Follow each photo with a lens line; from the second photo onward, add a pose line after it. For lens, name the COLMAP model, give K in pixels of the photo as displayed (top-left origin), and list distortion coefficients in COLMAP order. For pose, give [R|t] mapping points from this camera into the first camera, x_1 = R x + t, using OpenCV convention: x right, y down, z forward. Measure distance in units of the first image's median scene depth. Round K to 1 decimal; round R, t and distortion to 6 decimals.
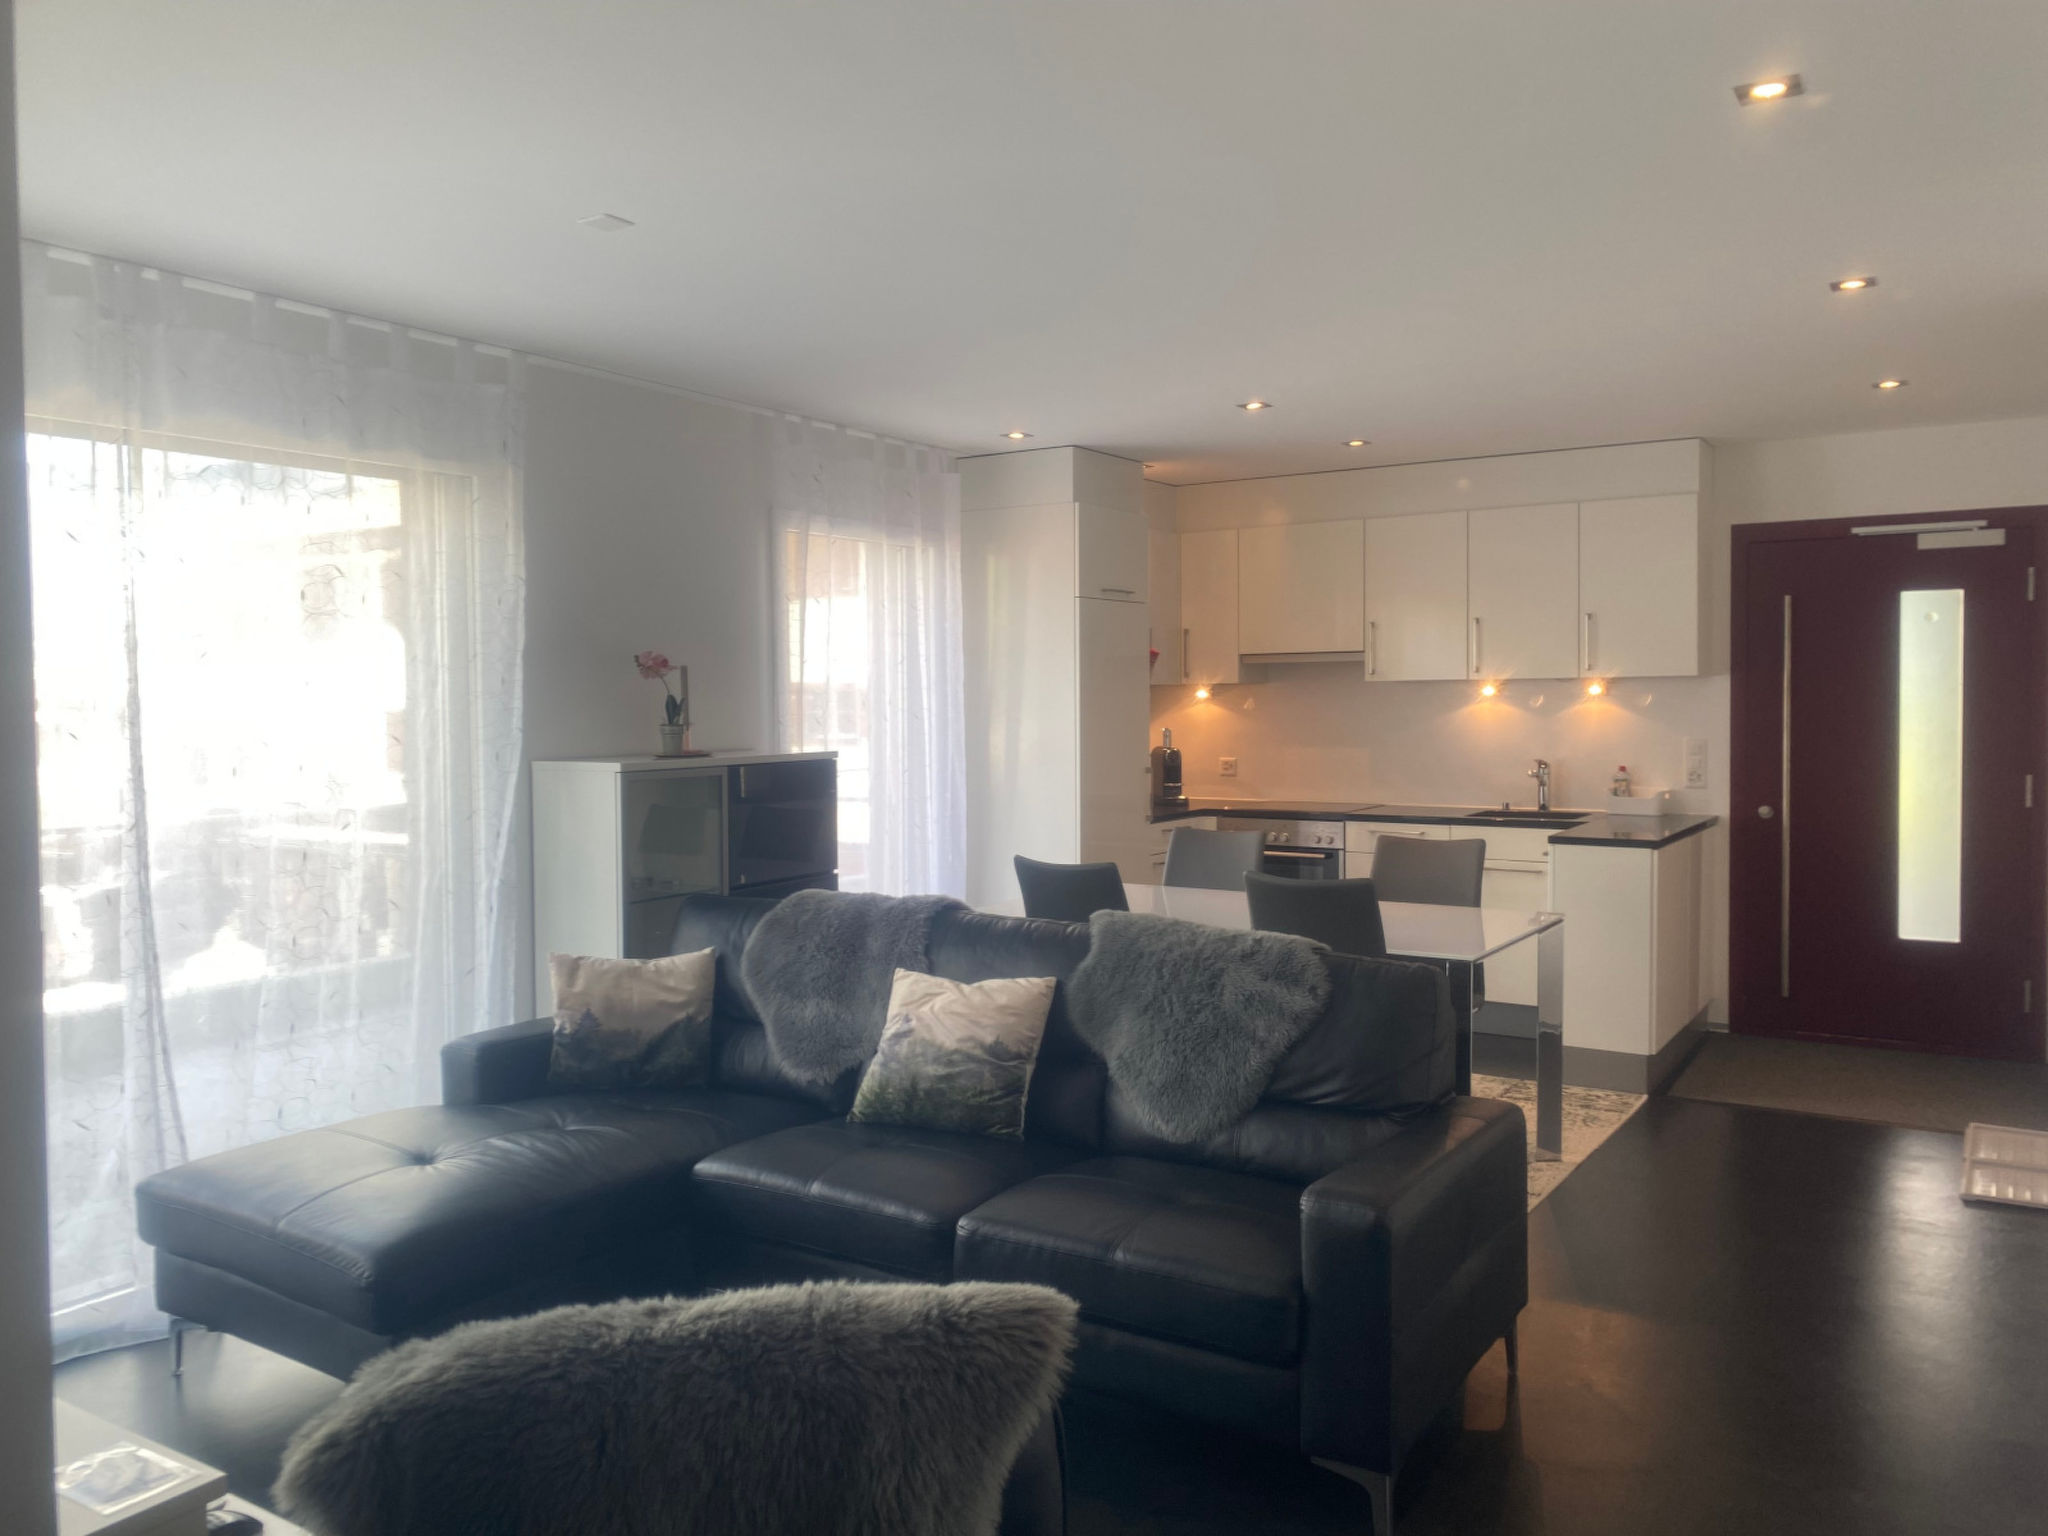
lens RADIAL K [[1564.2, 0, 1009.4], [0, 1564.2, 763.4], [0, 0, 1]] dist [0.038926, -0.036868]
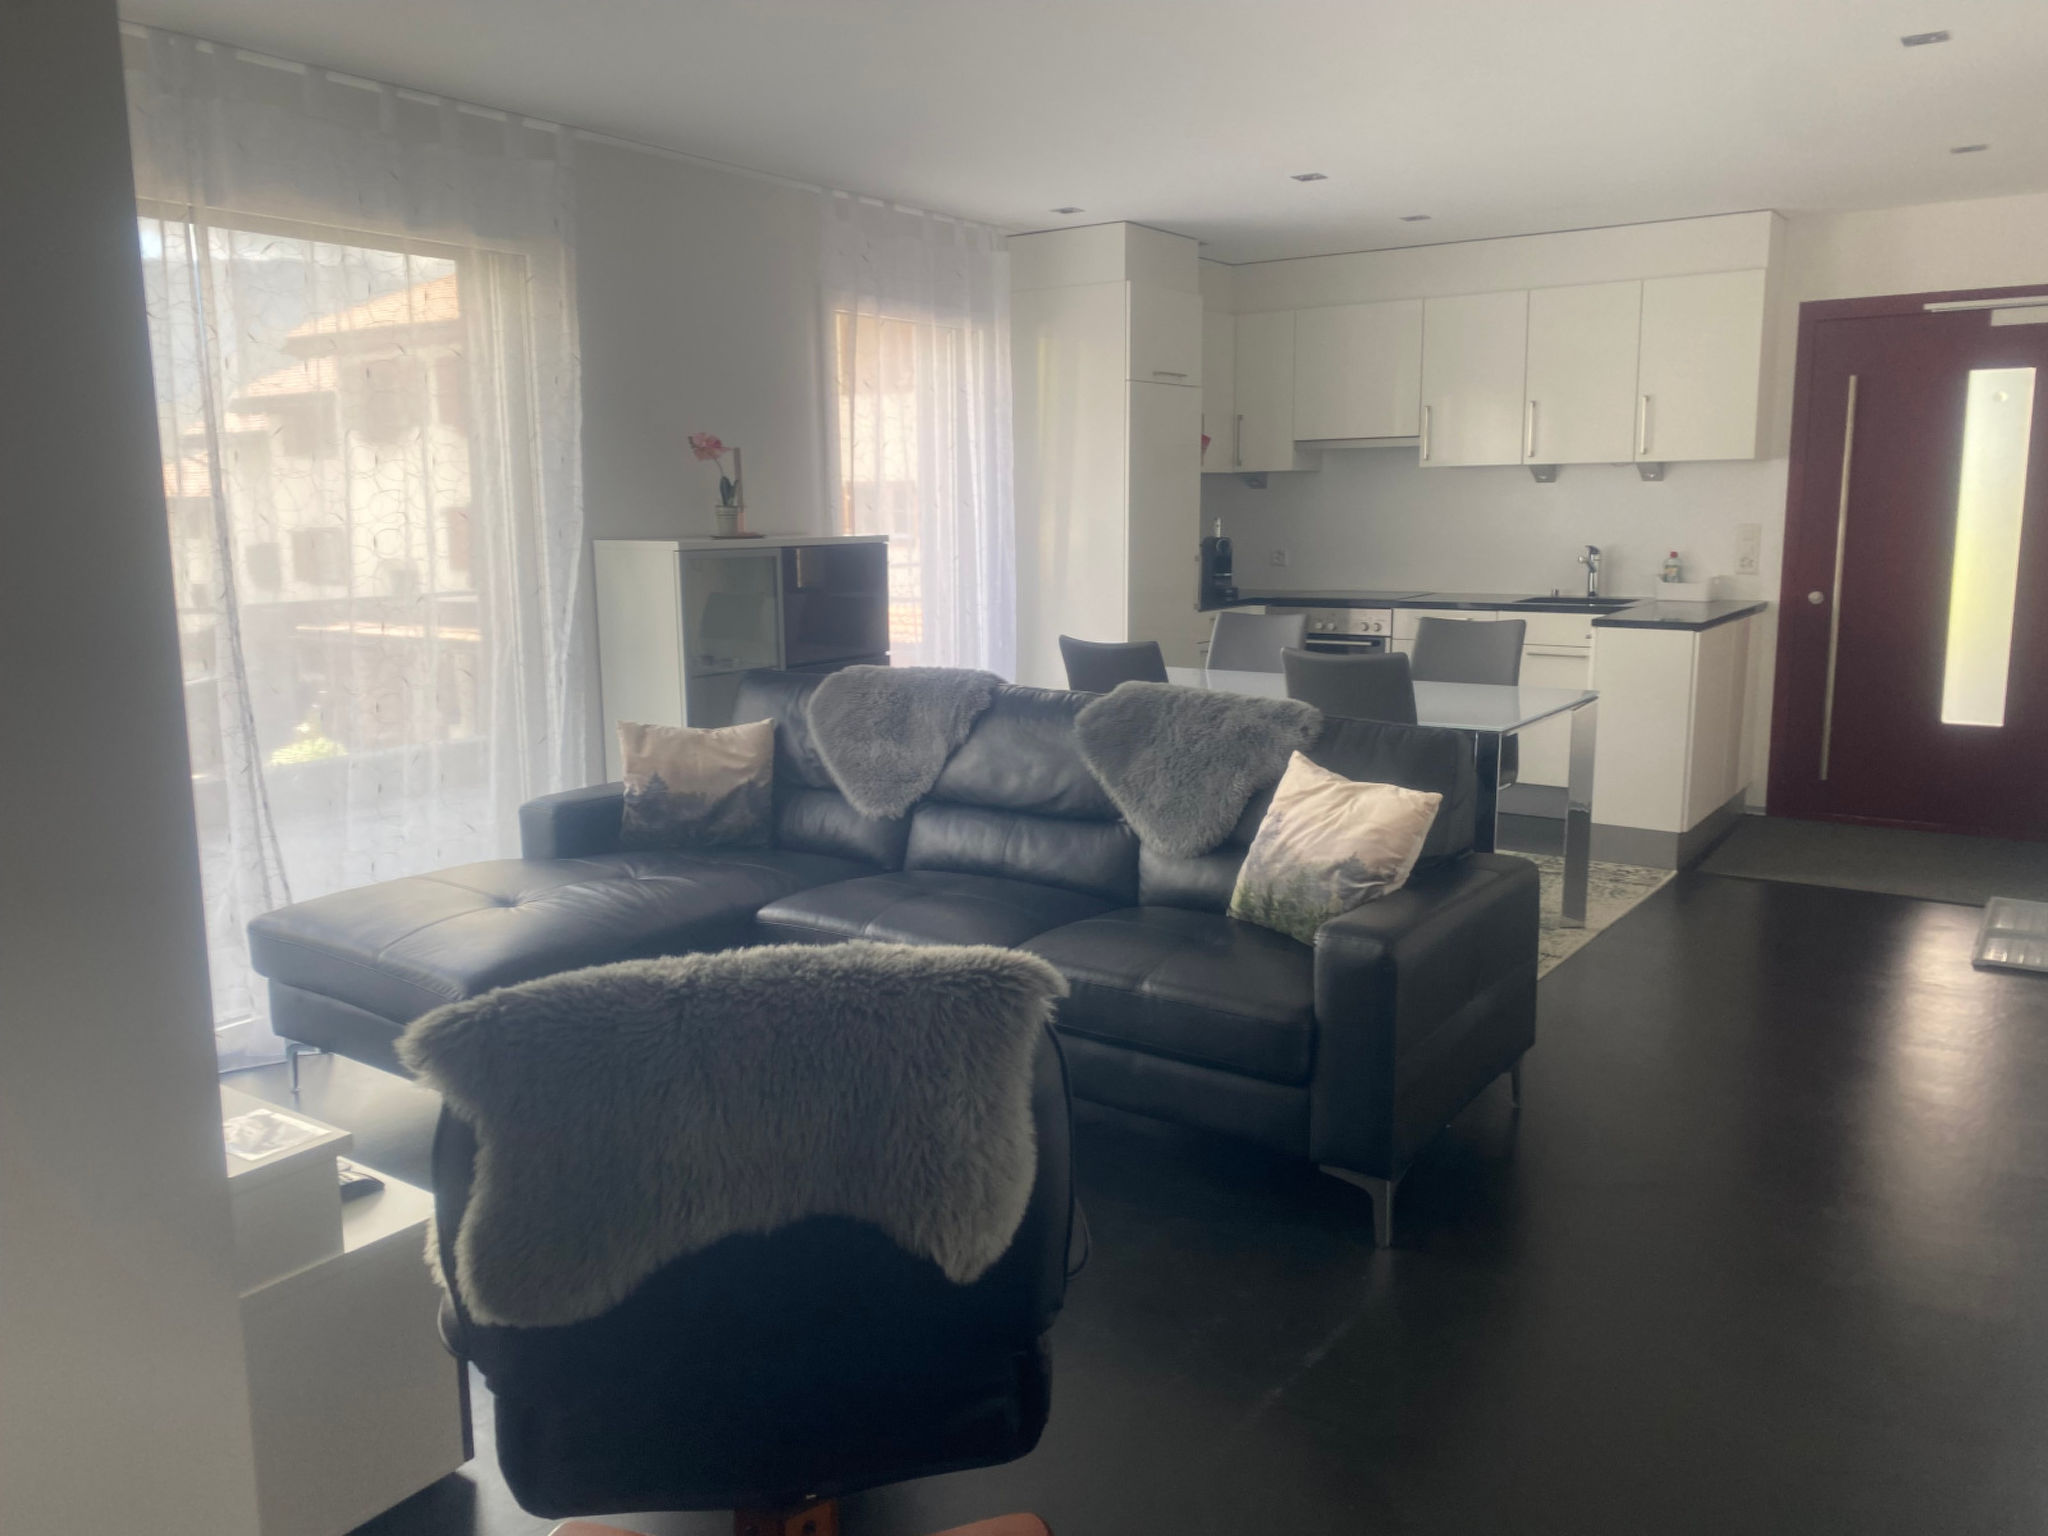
lens RADIAL K [[1564.2, 0, 1015.0], [0, 1564.2, 761.7], [0, 0, 1]] dist [0.038926, -0.036868]
pose [[0.999392, 0.004090, -0.034630, 0.007948], [0.000204, 0.992396, 0.123087, 0.013000], [0.034870, -0.123019, 0.991791, -0.027661]]
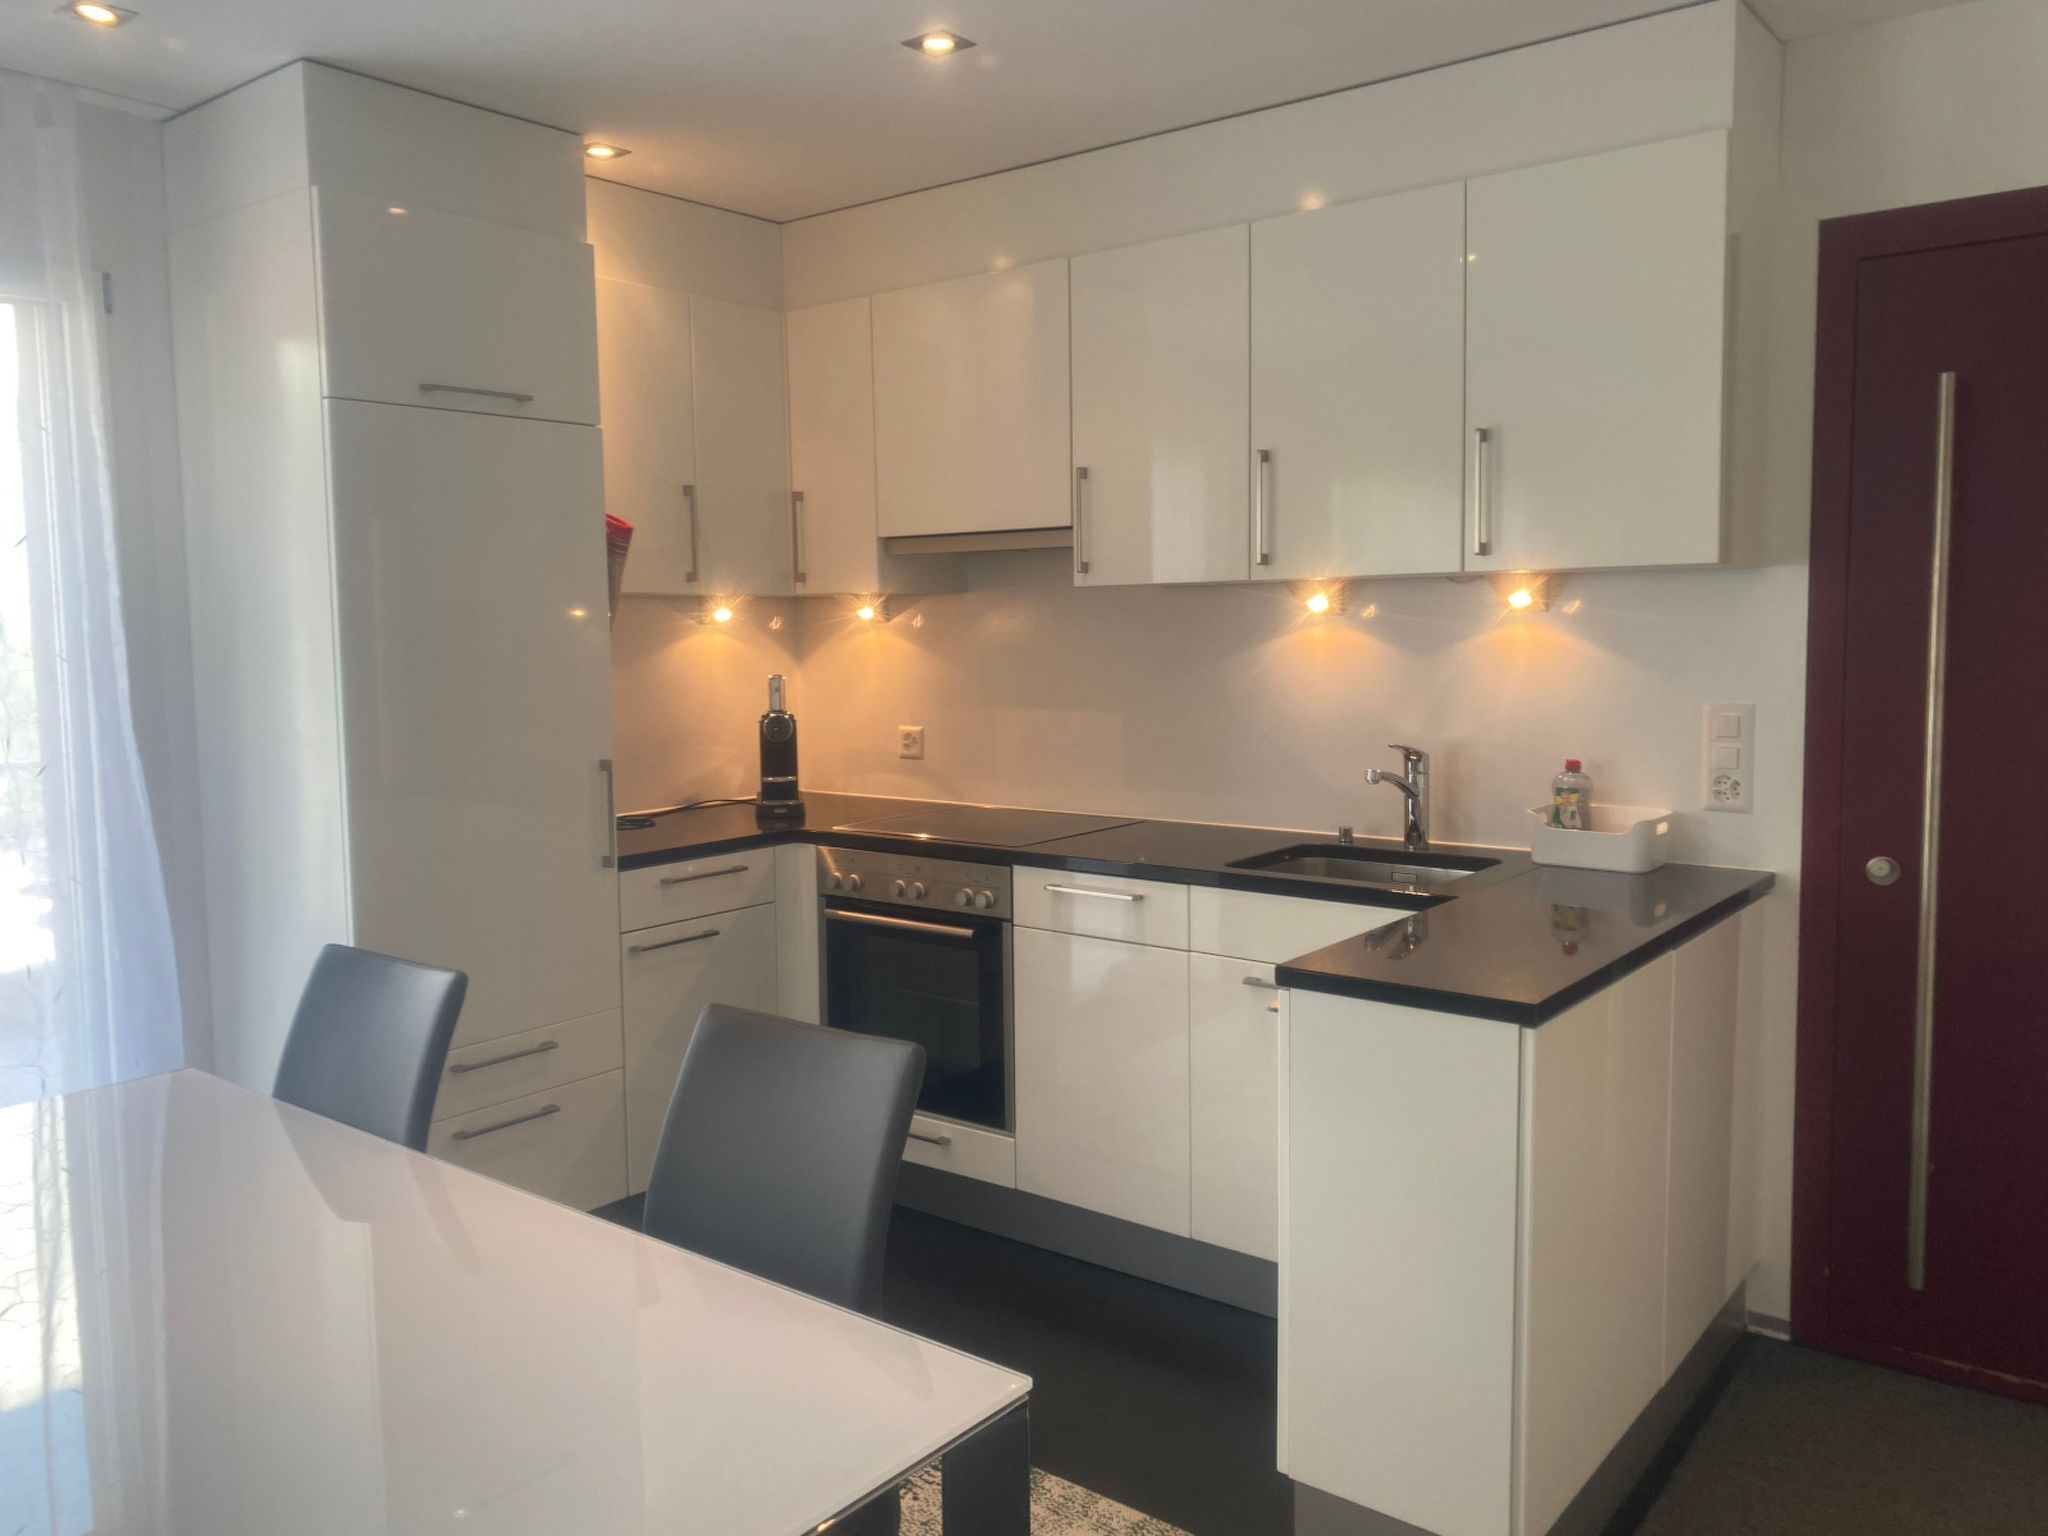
lens RADIAL K [[1564.2, 0, 1004.0], [0, 1564.2, 764.0], [0, 0, 1]] dist [0.038926, -0.036868]
pose [[0.994823, 0.004651, -0.101518, 0.325041], [0.000411, 0.998760, 0.049782, -0.025476], [0.101624, -0.049566, 0.993587, 0.622952]]
